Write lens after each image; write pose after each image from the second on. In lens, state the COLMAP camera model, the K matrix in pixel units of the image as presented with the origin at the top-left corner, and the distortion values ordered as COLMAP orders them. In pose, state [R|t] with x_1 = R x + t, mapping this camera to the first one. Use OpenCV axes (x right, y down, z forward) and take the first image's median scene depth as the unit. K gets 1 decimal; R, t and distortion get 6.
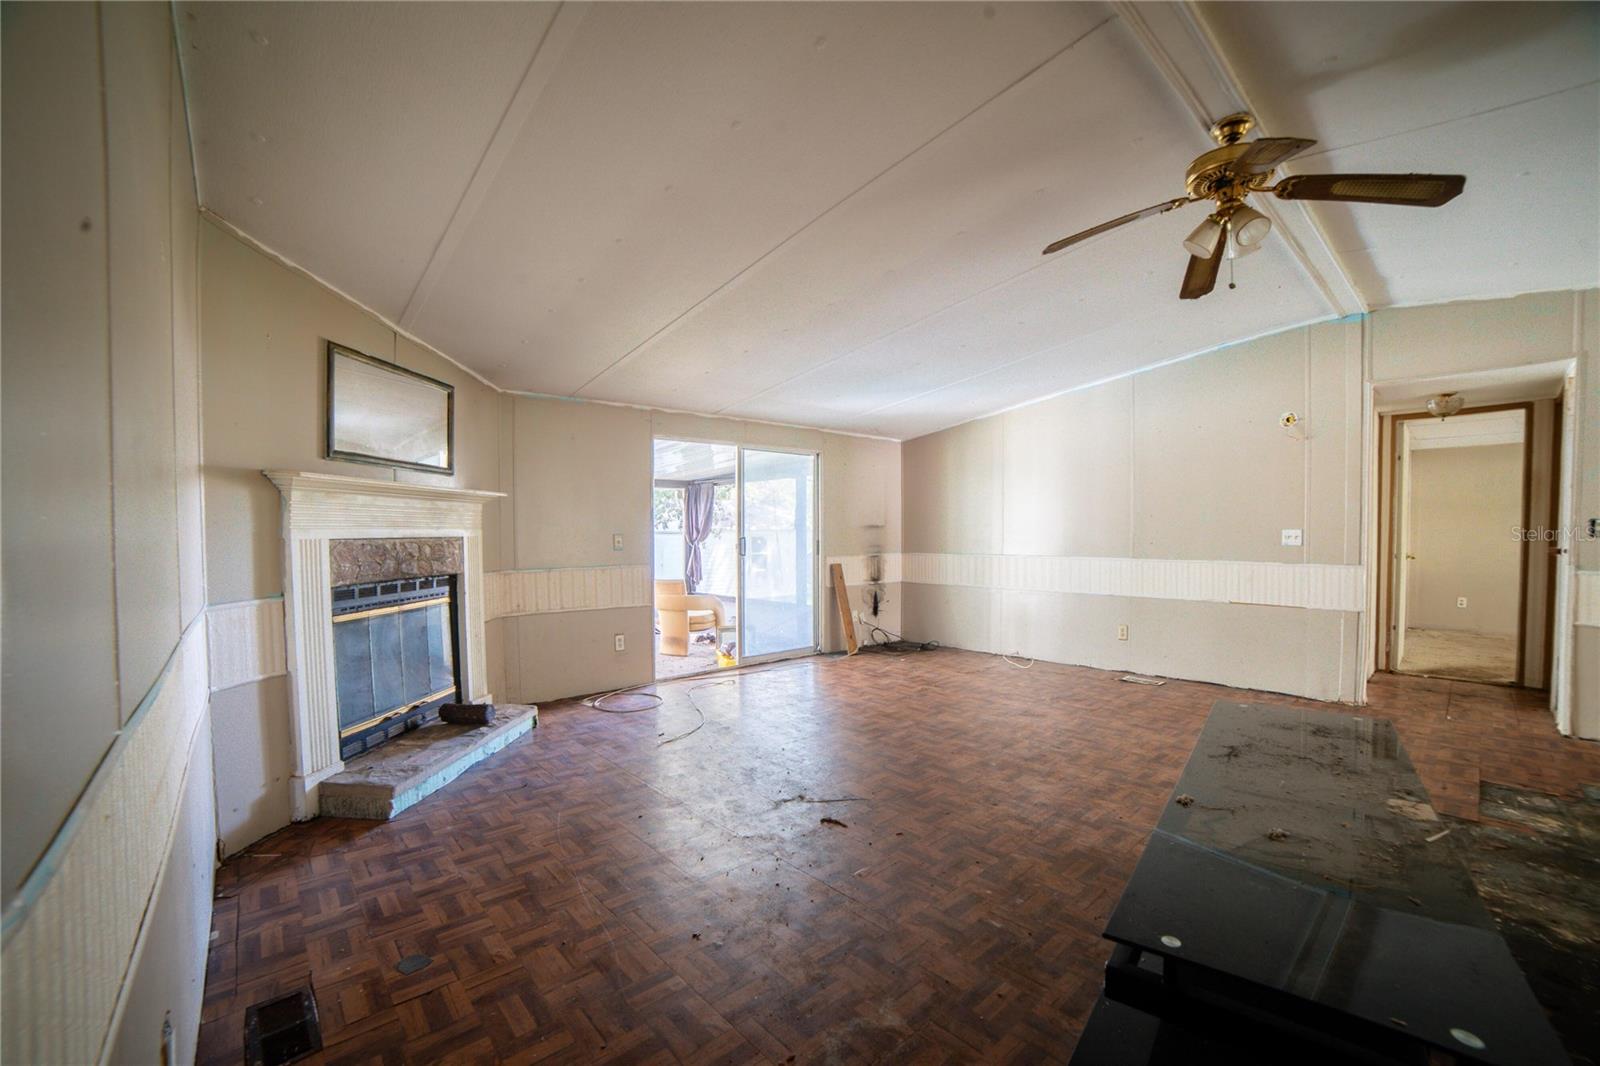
lens RADIAL K [[665.1, 0, 801.5], [0, 665.1, 545.2], [0, 0, 1]] dist [-0.108418, 0.038699]
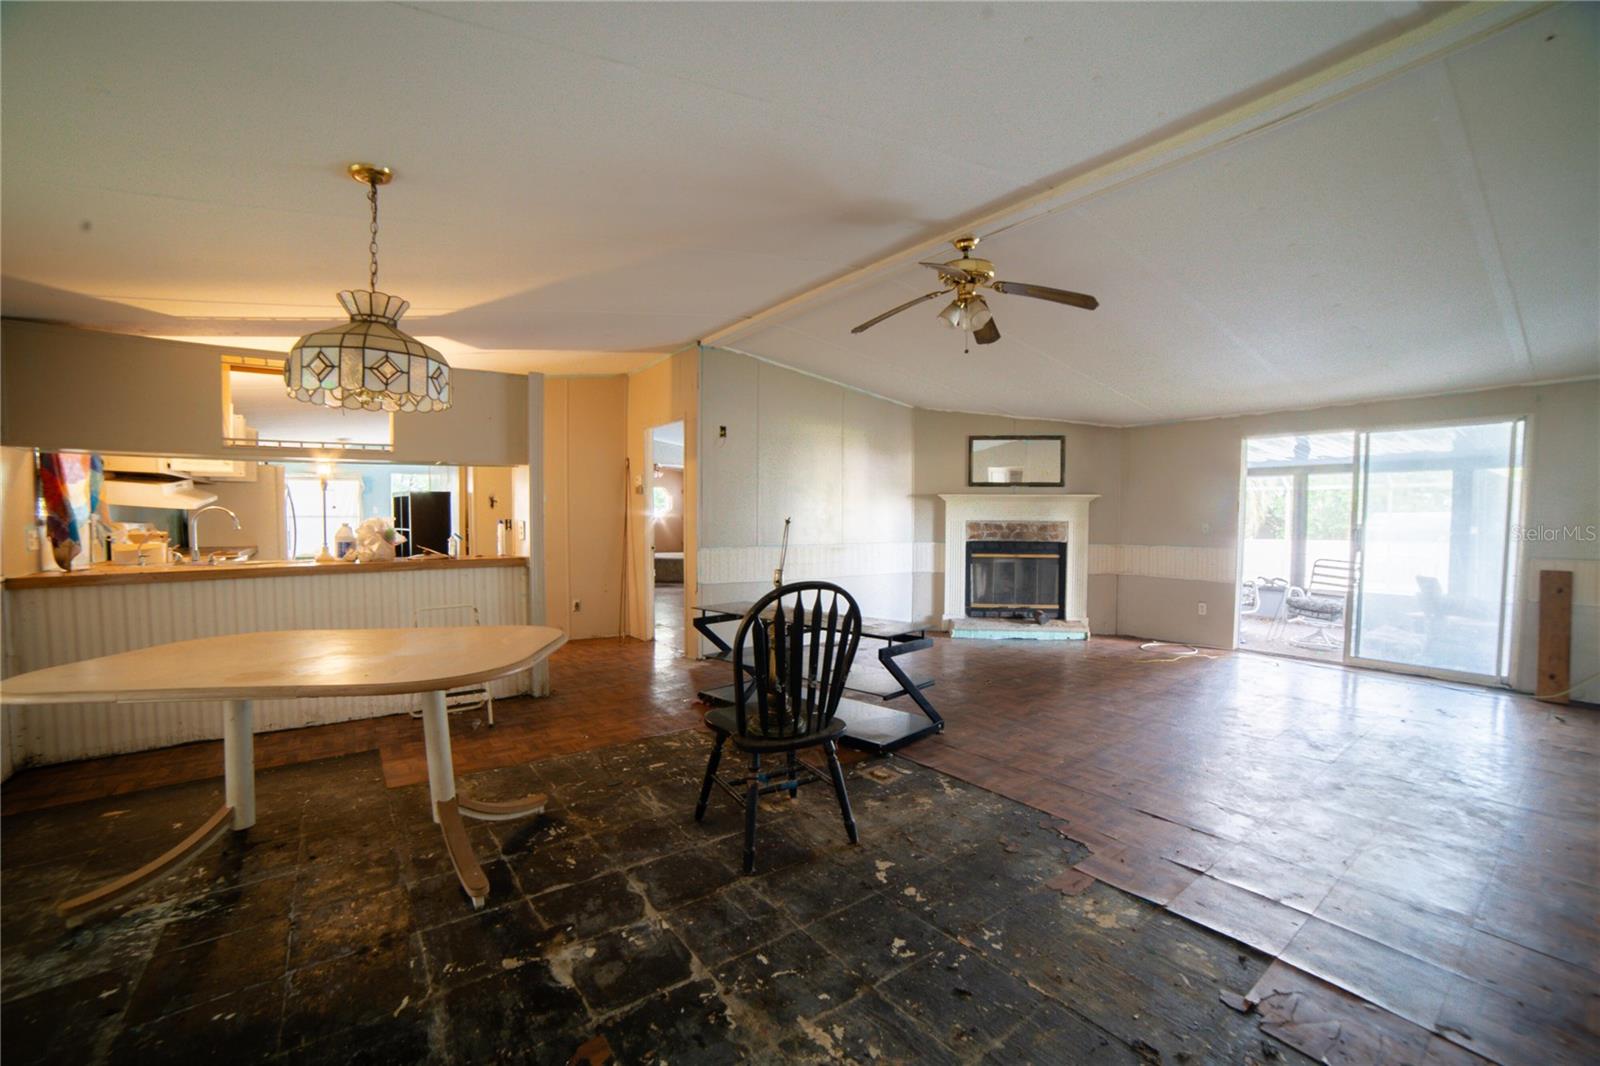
lens RADIAL K [[682.9, 0, 818.7], [0, 682.9, 538.2], [0, 0, 1]] dist [-0.139607, 0.042743]
pose [[-0.079731, 0.035382, -0.996188, 1.167715], [-0.024448, 0.999000, 0.037438, -0.016422], [0.996517, 0.027339, -0.078786, 0.415793]]
